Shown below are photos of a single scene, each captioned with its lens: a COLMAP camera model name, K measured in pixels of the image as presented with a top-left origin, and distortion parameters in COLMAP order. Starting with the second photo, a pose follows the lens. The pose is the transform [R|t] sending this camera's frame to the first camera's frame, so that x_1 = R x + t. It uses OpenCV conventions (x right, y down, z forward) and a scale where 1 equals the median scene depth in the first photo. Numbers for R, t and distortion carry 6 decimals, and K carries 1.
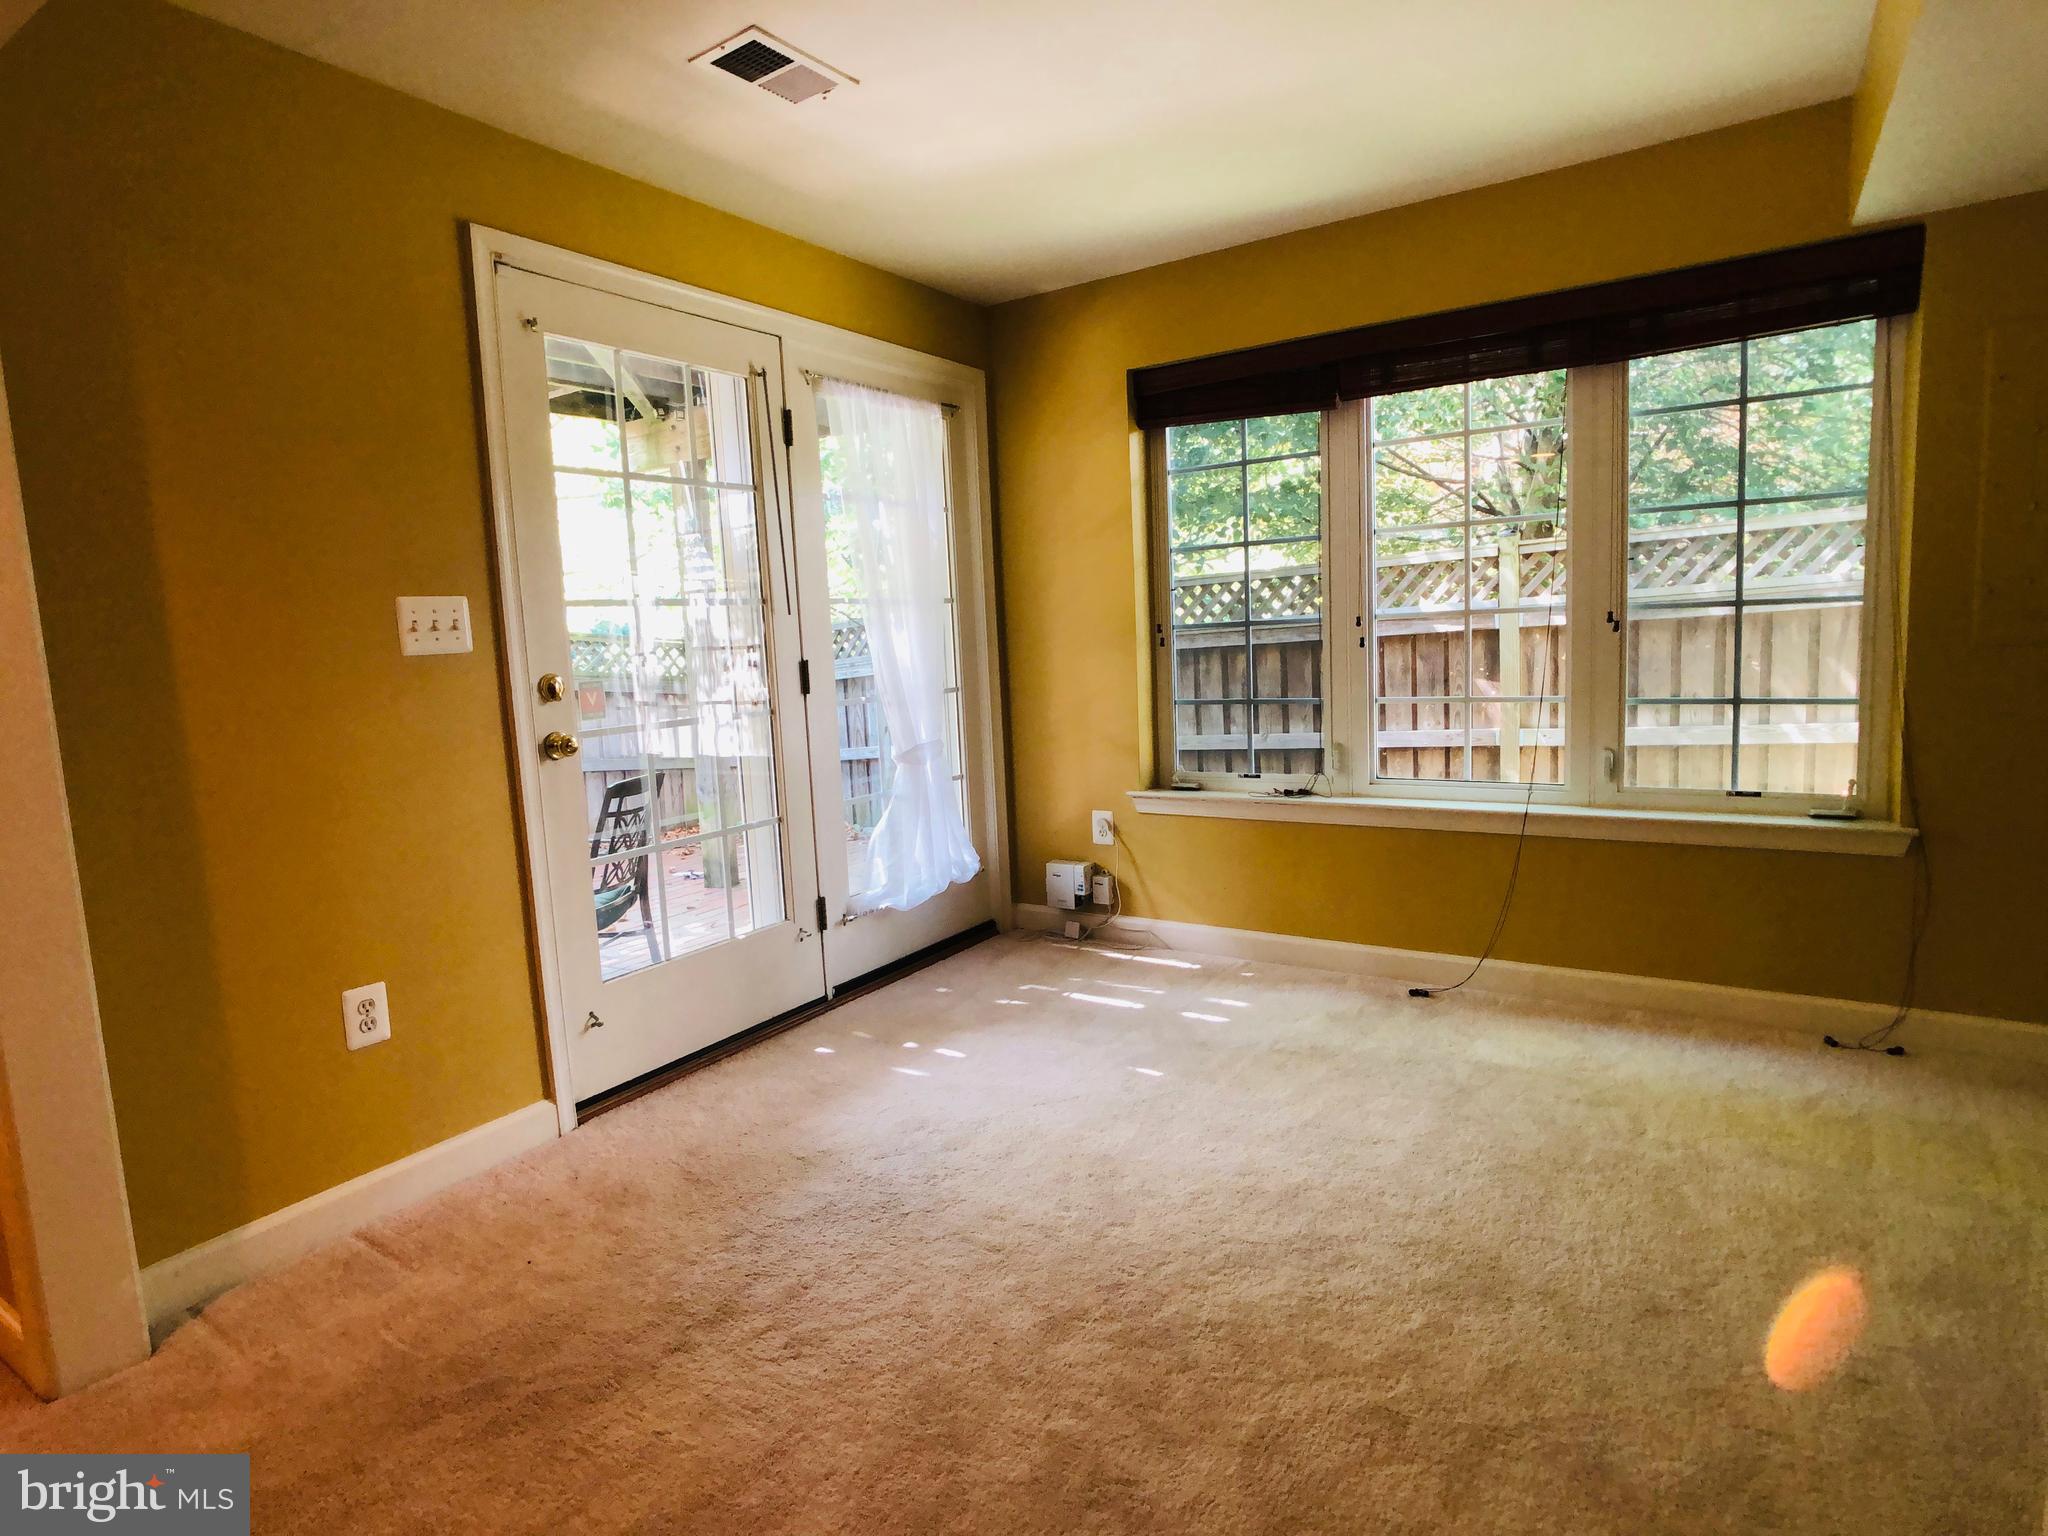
lens RADIAL K [[1090.7, 0, 1018.2], [0, 1090.7, 760.5], [0, 0, 1]] dist [-0.018890, -0.000471]
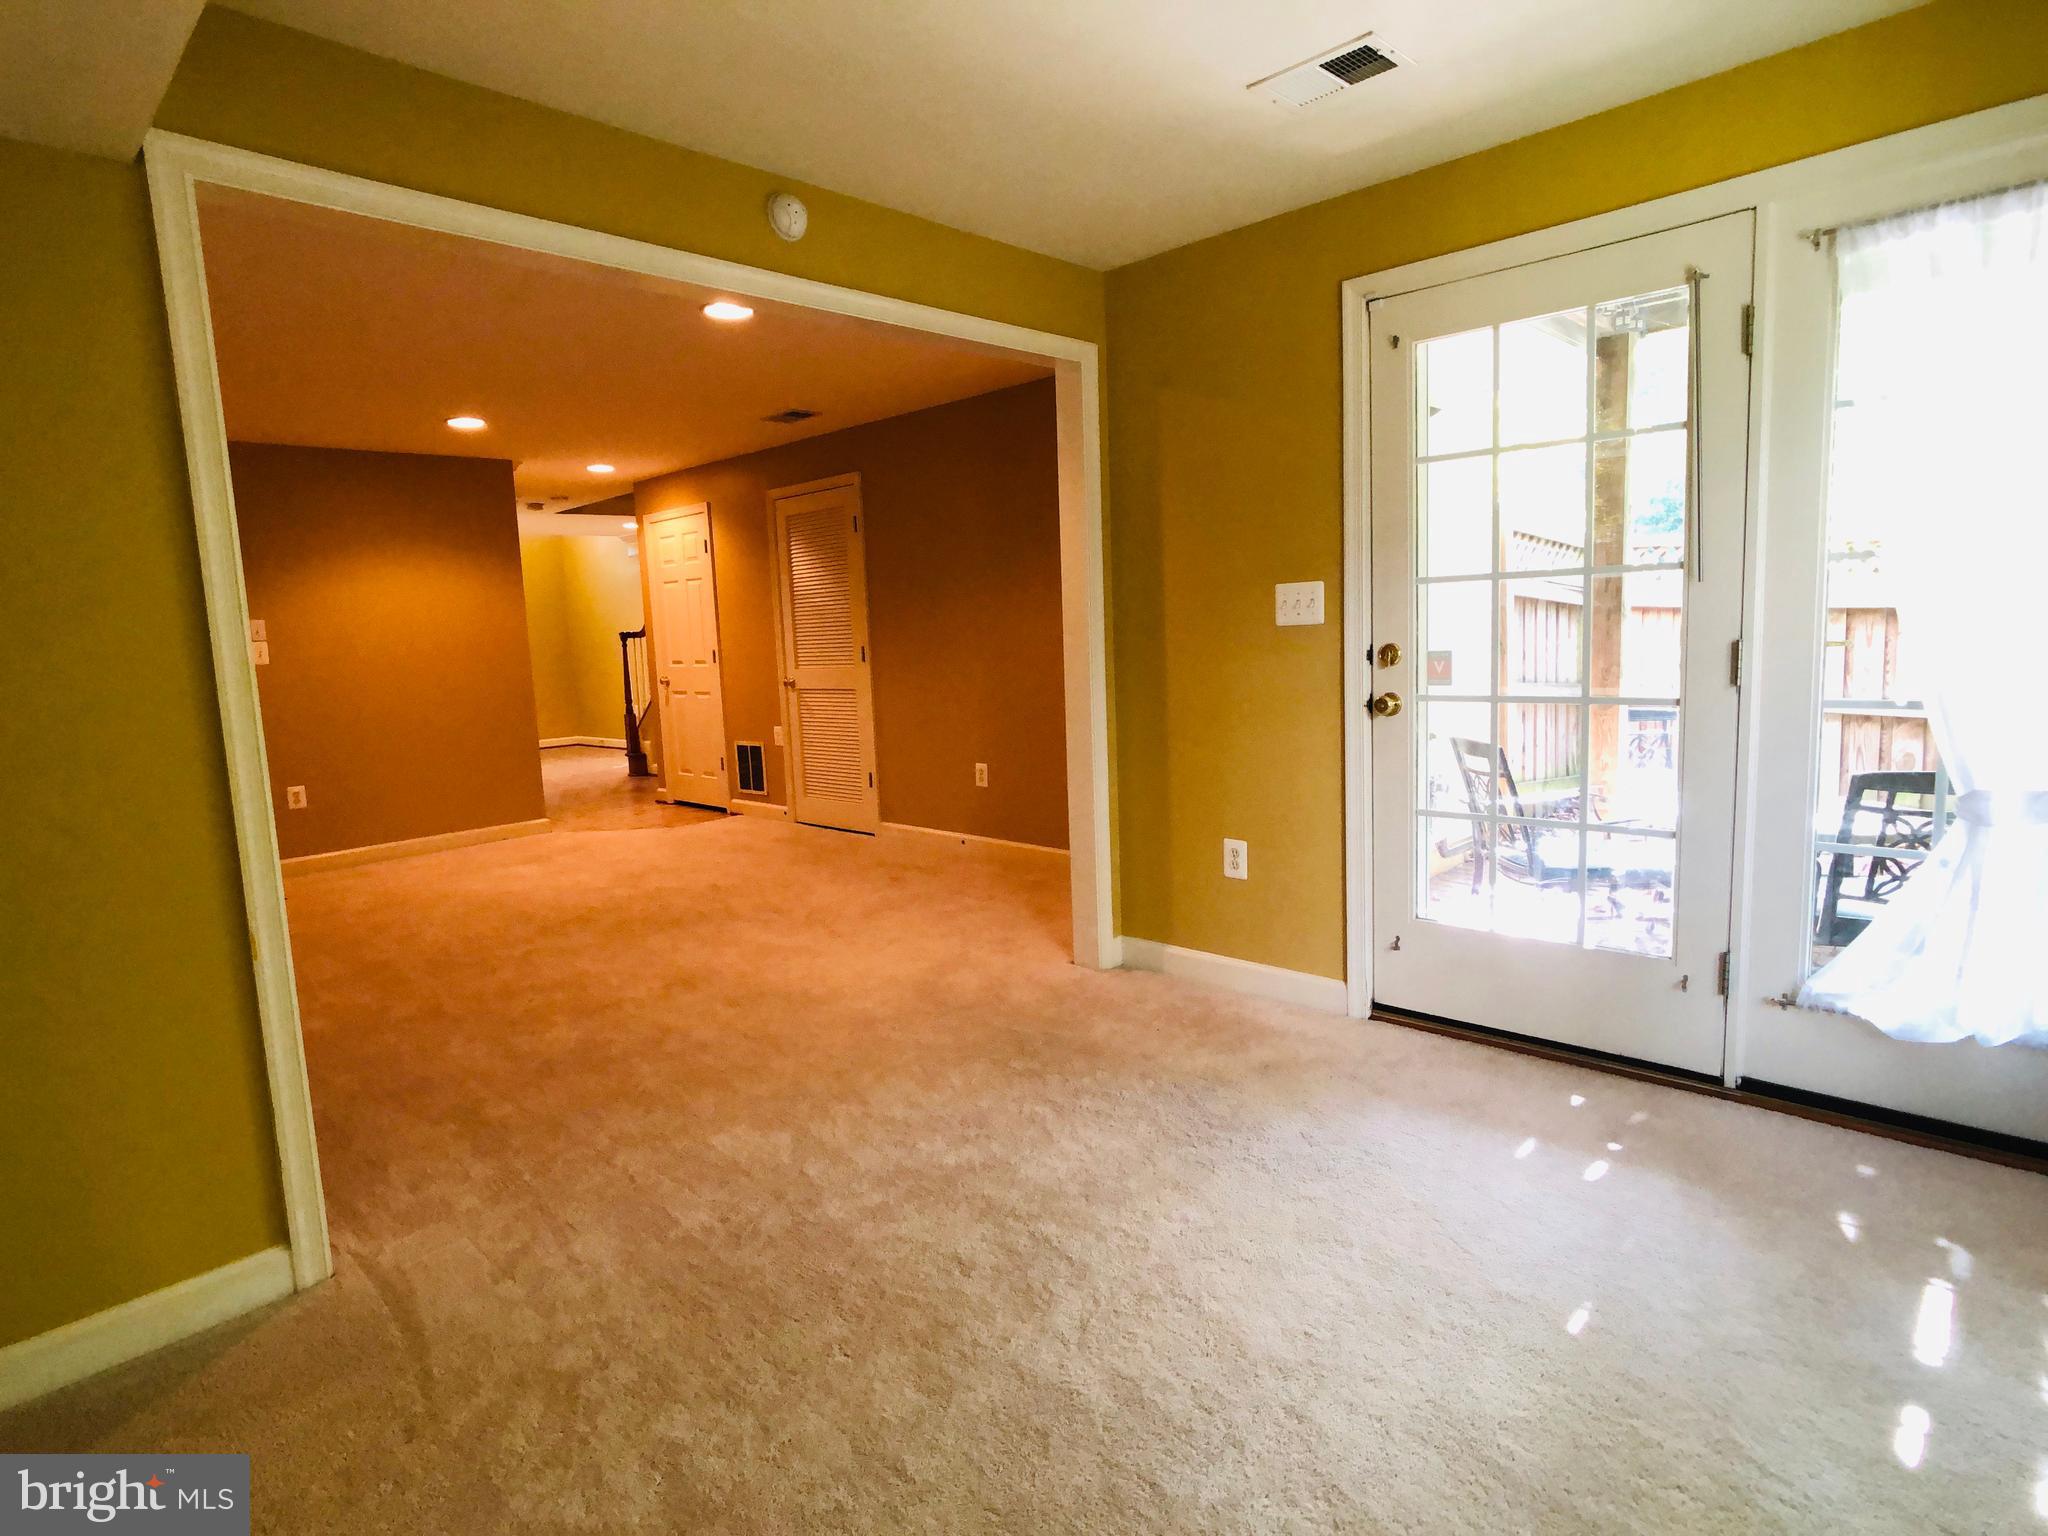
lens RADIAL K [[1090.7, 0, 1018.2], [0, 1090.7, 760.5], [0, 0, 1]] dist [-0.018890, -0.000471]
pose [[-0.182943, 0.174580, -0.967499, 0.767671], [-0.065169, 0.979789, 0.189121, -0.144368], [0.980961, 0.097649, -0.167868, 0.779043]]
